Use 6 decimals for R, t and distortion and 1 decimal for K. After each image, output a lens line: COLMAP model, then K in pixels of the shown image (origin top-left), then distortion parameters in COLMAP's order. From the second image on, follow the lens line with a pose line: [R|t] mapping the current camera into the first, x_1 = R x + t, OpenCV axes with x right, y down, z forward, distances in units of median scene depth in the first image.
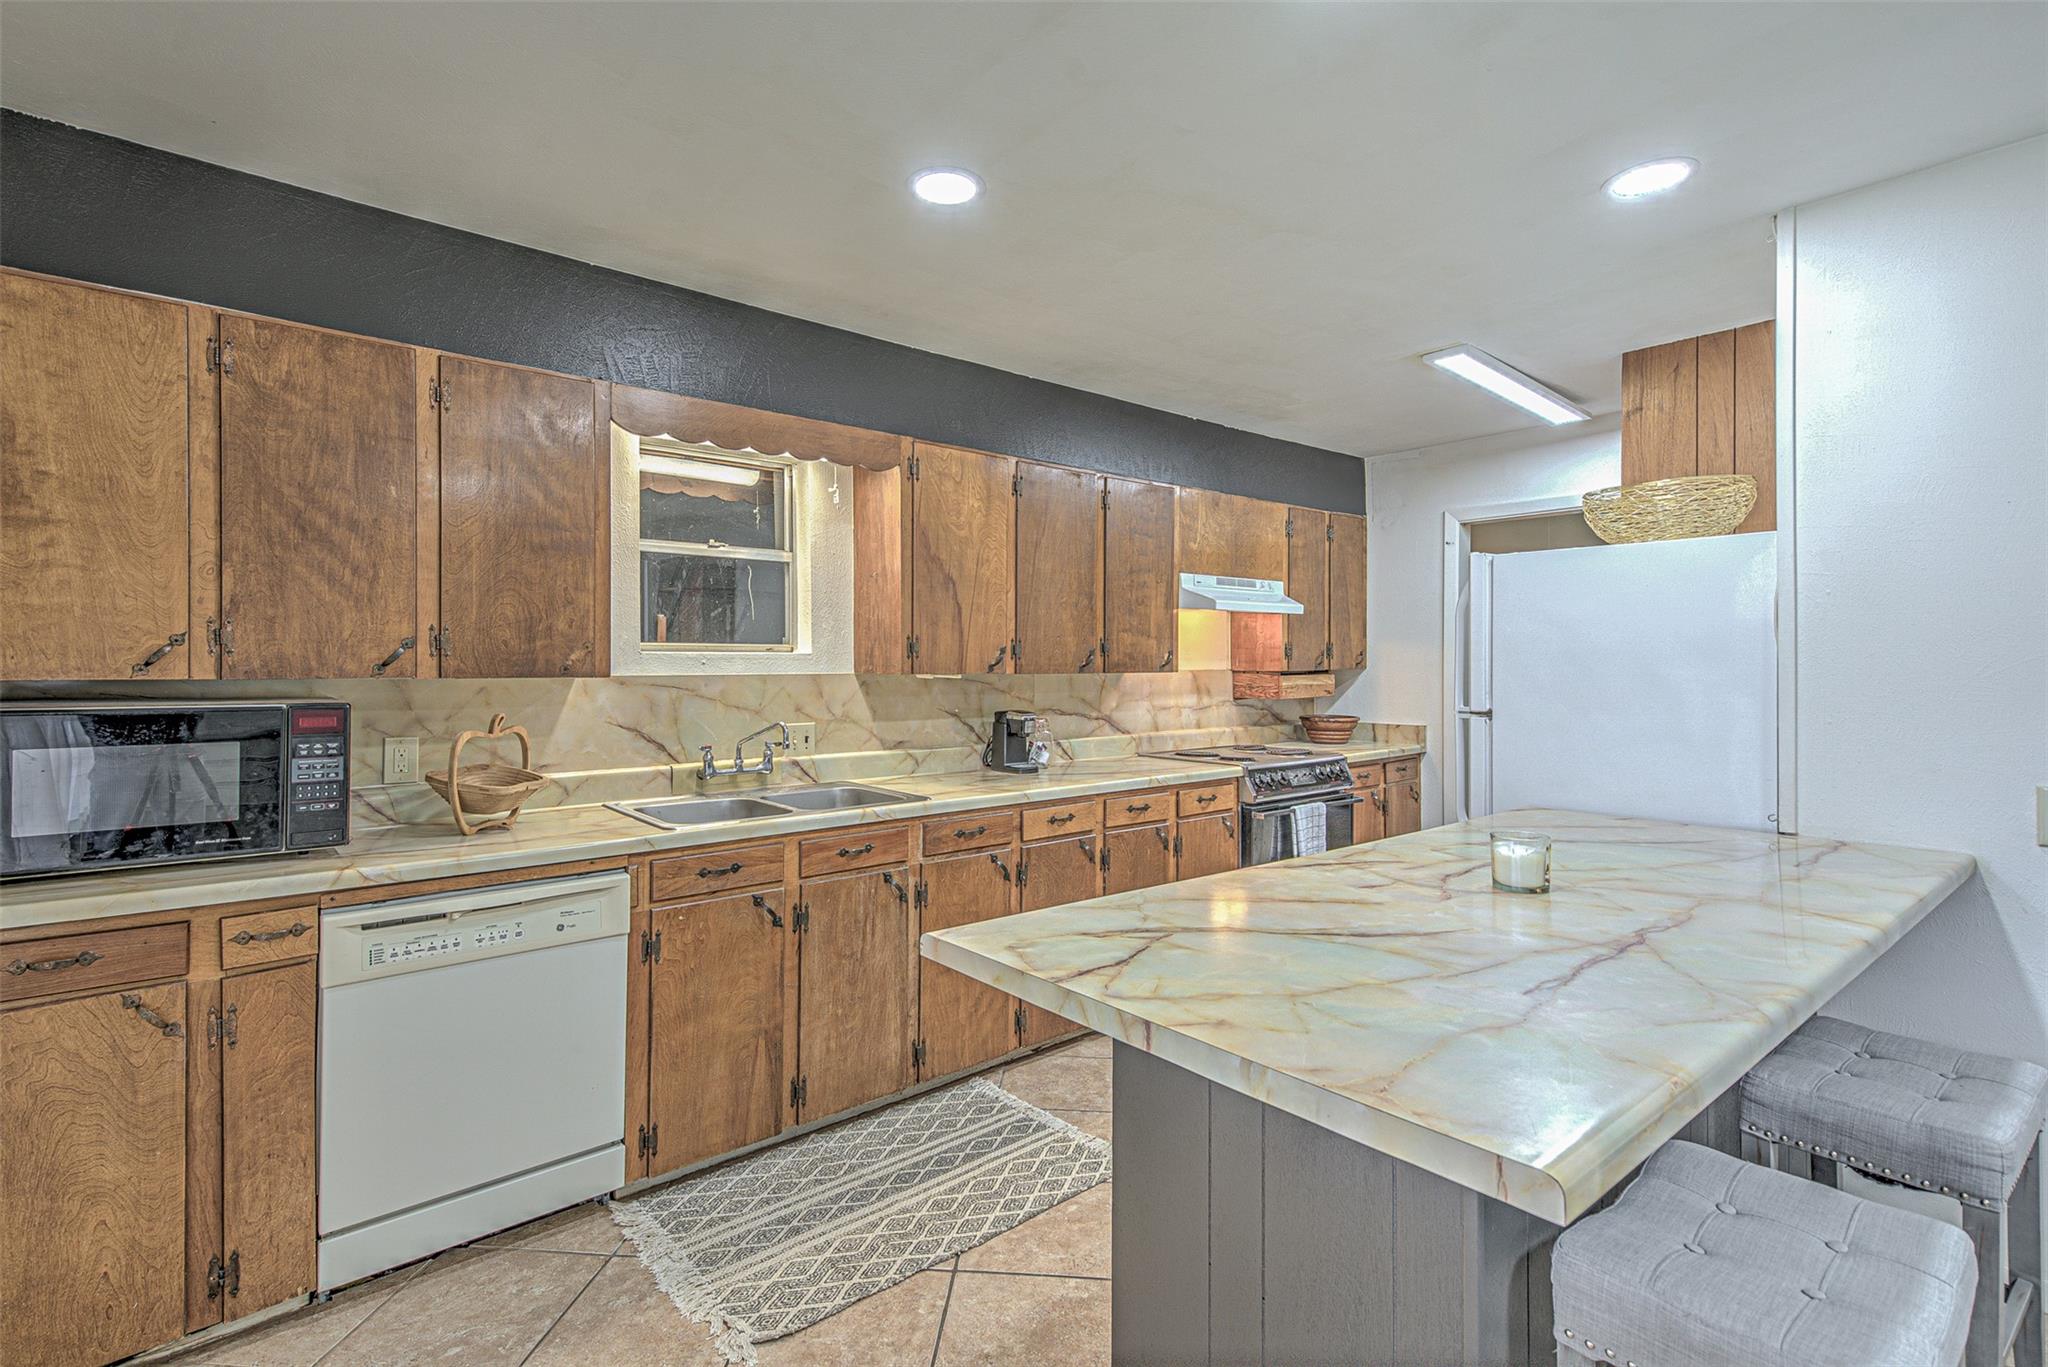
lens RADIAL K [[940.9, 0, 967.7], [0, 940.9, 661.0], [0, 0, 1]] dist [-0.000732, 0.000839]
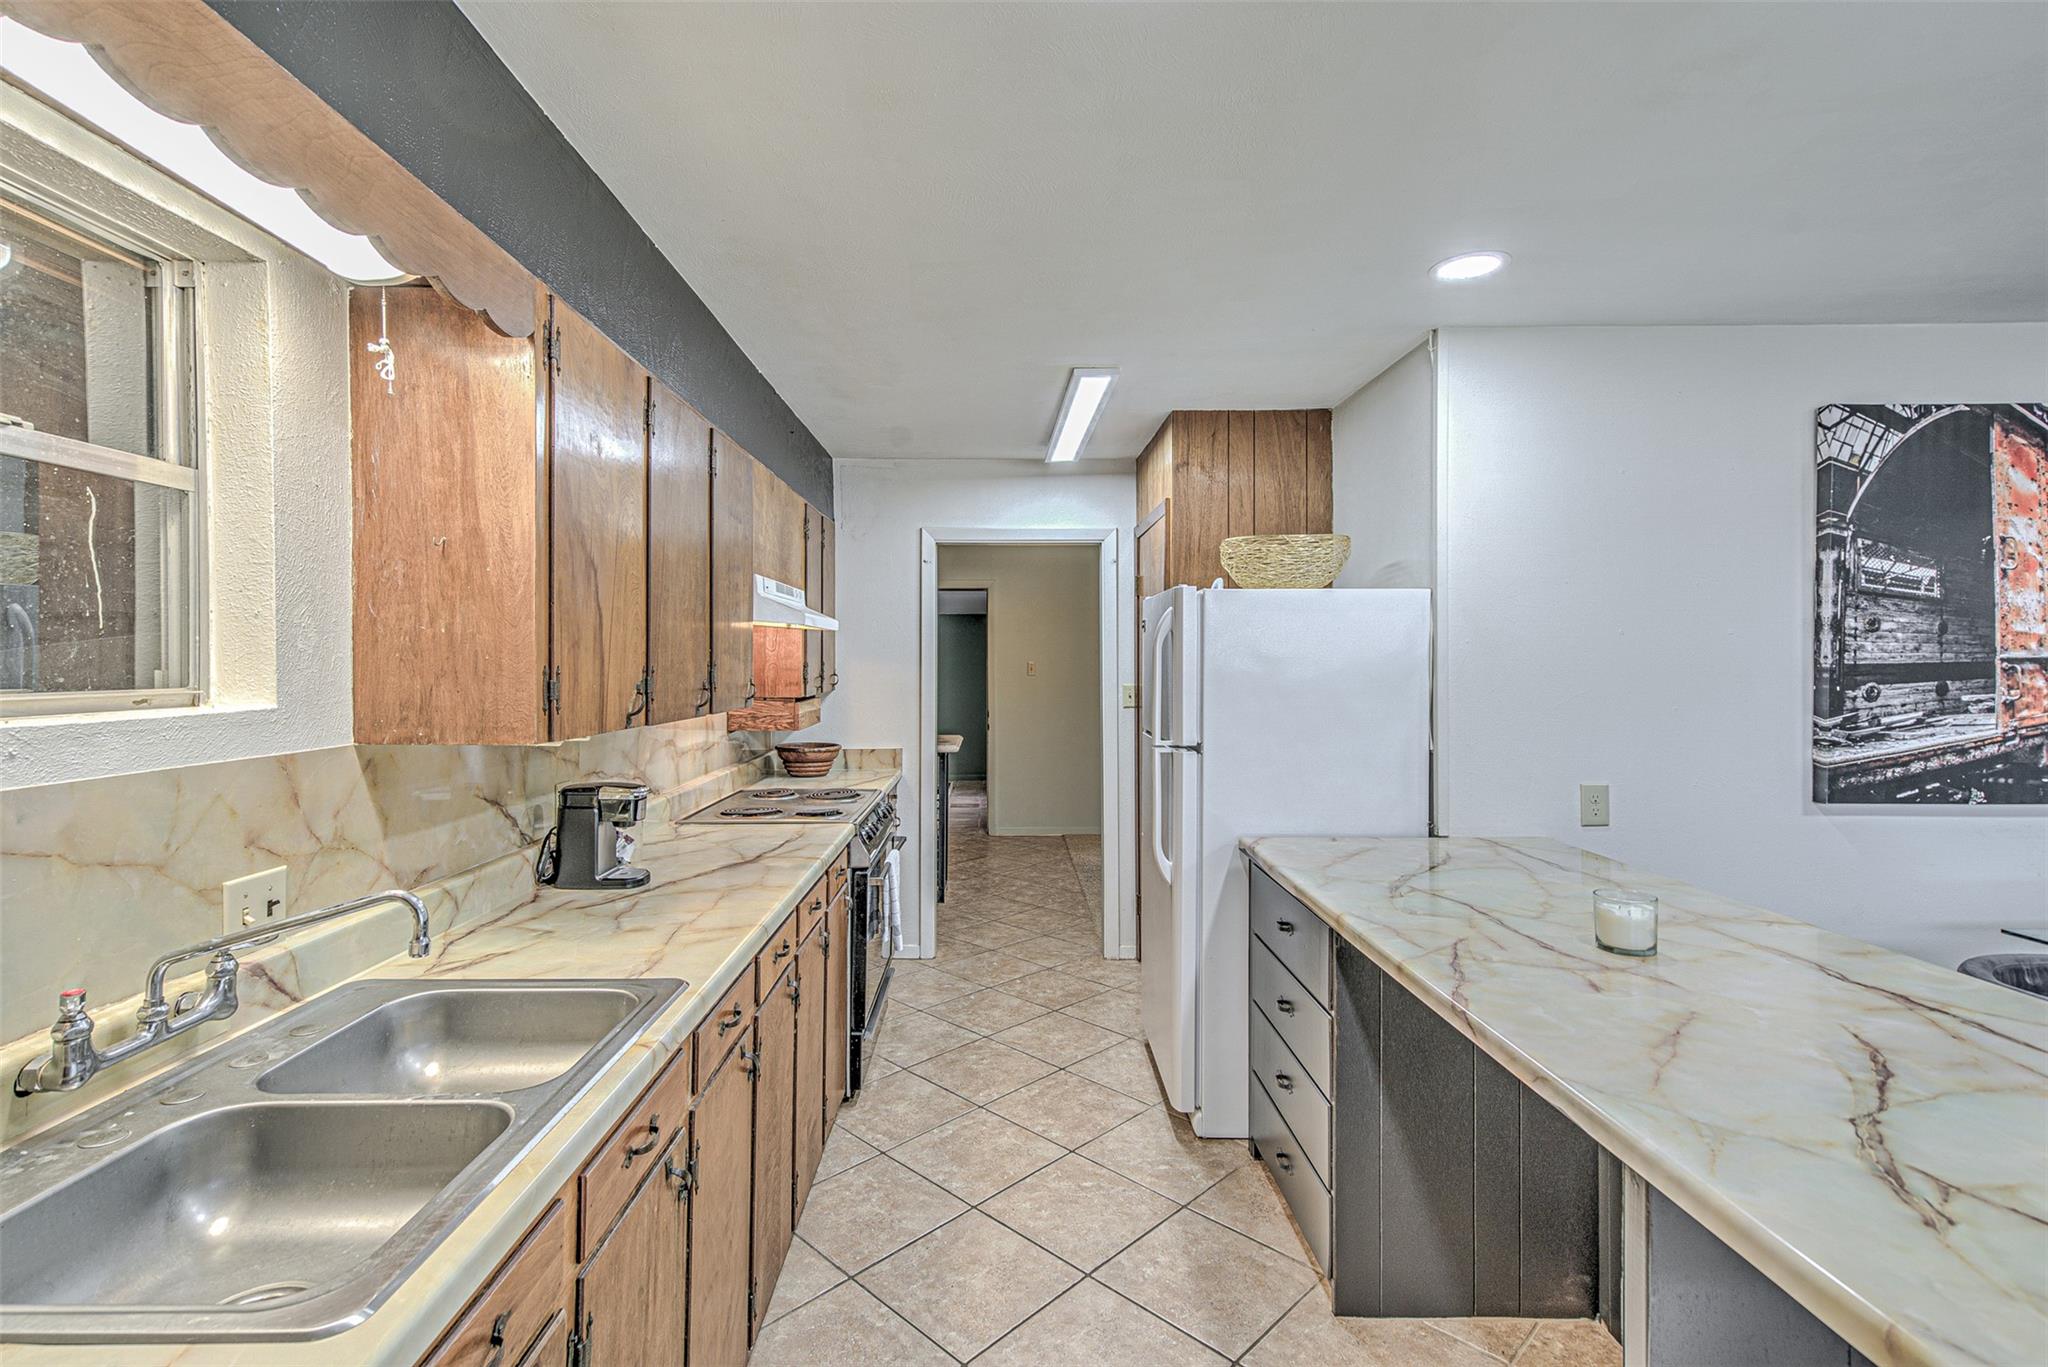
lens RADIAL K [[940.9, 0, 994.2], [0, 940.9, 663.3], [0, 0, 1]] dist [-0.000732, 0.000839]
pose [[0.615086, -0.001349, 0.788459, -0.326844], [-0.000826, 0.999997, 0.002356, -0.031924], [-0.788460, -0.002100, 0.615083, 0.506501]]
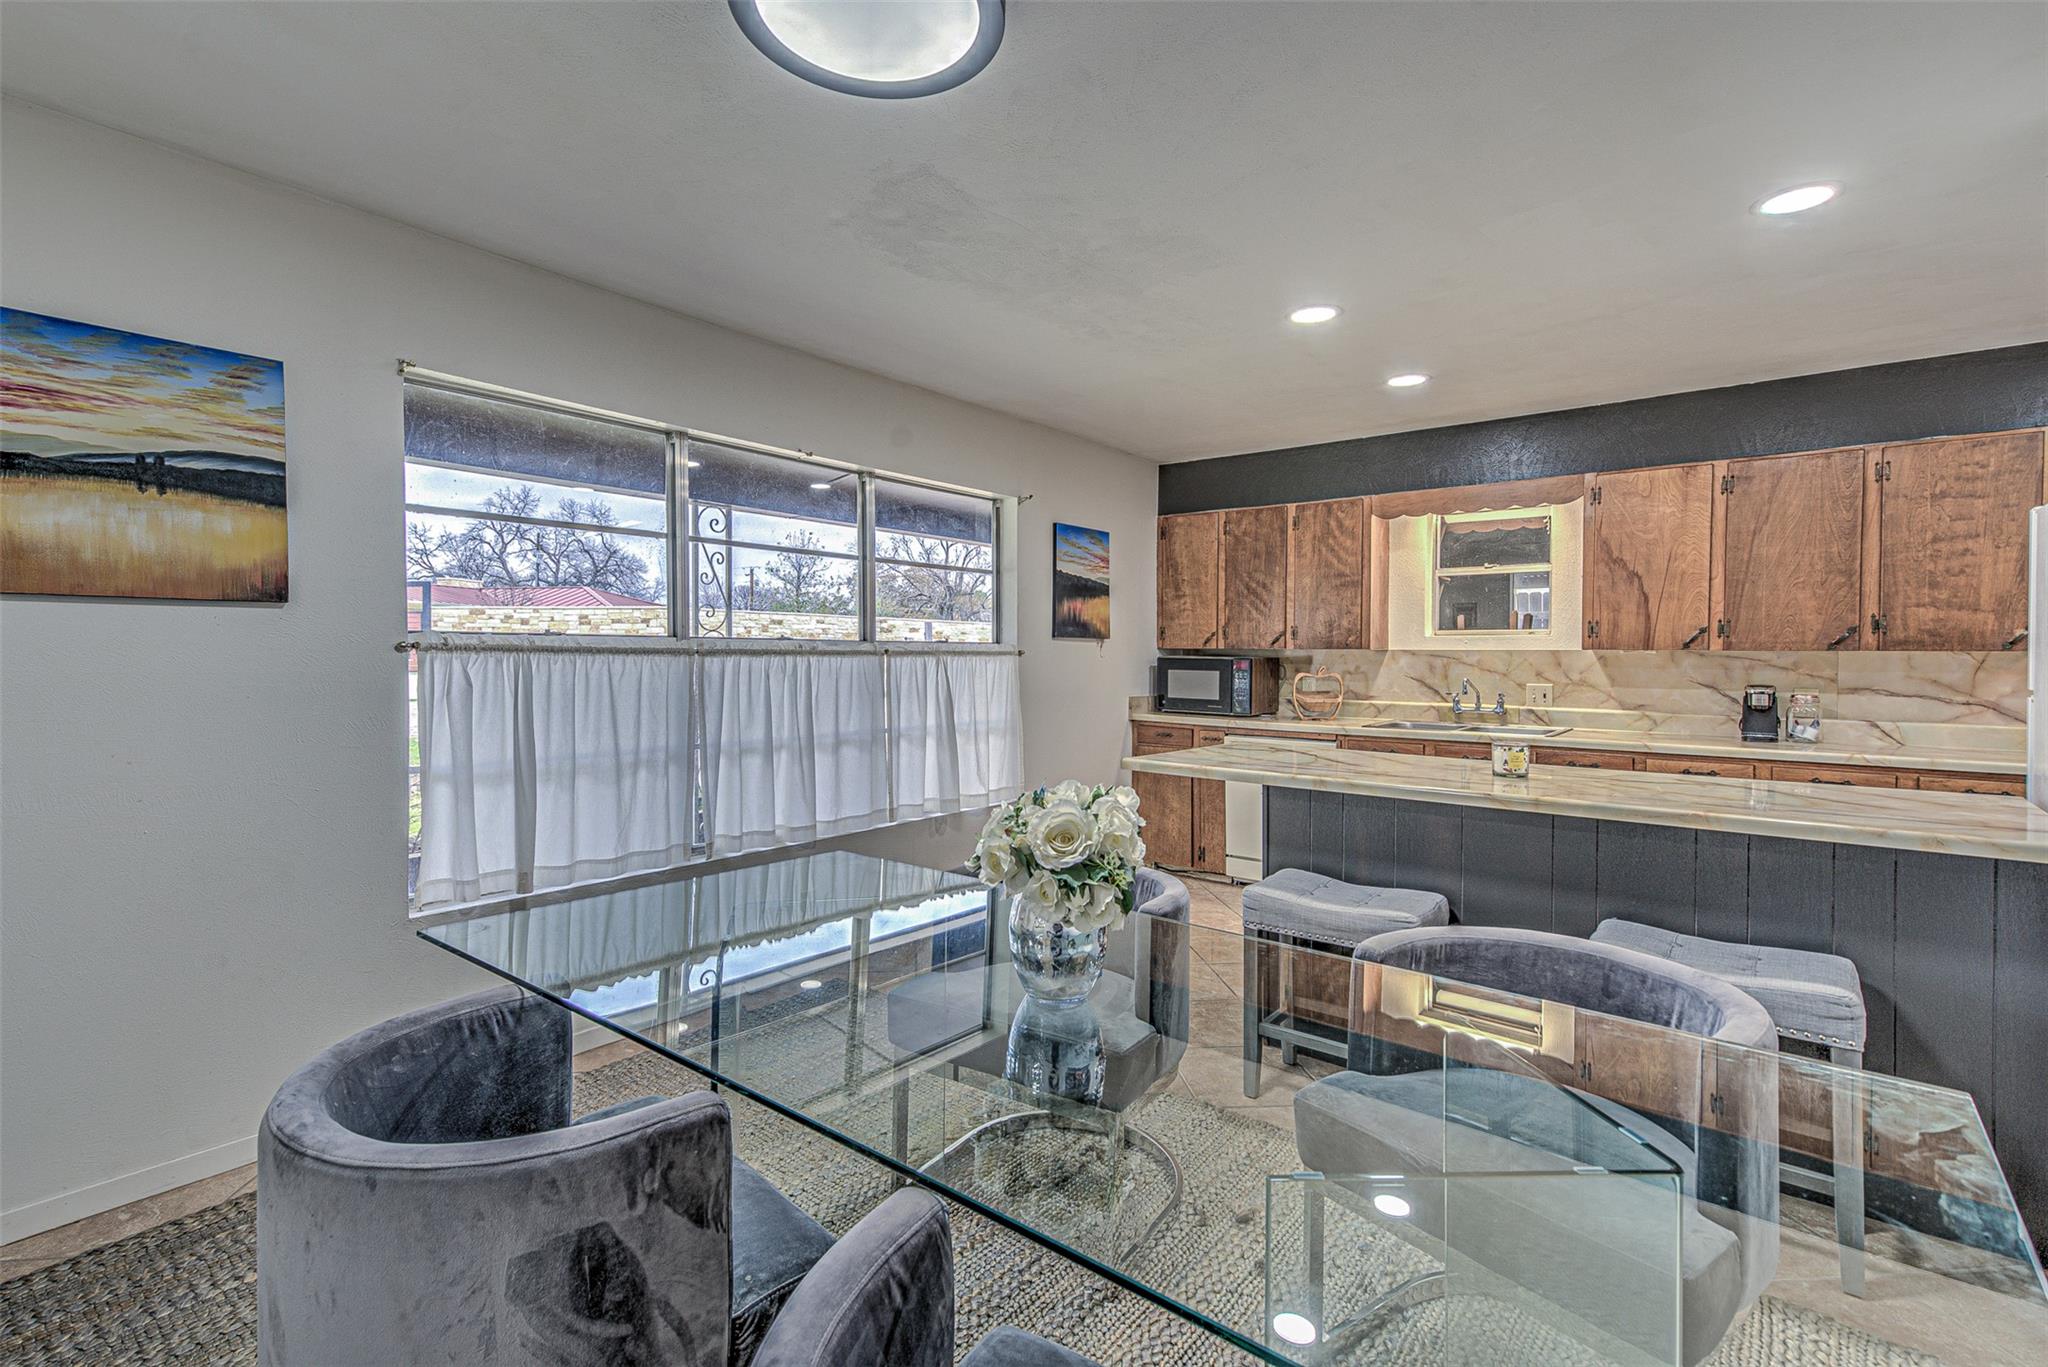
lens RADIAL K [[940.9, 0, 1019.9], [0, 940.9, 671.0], [0, 0, 1]] dist [-0.000732, 0.000839]
pose [[0.195962, 0.017891, -0.980448, 1.144222], [-0.004325, 0.999840, 0.017380, 0.025912], [0.980602, 0.000834, 0.196008, -0.066809]]
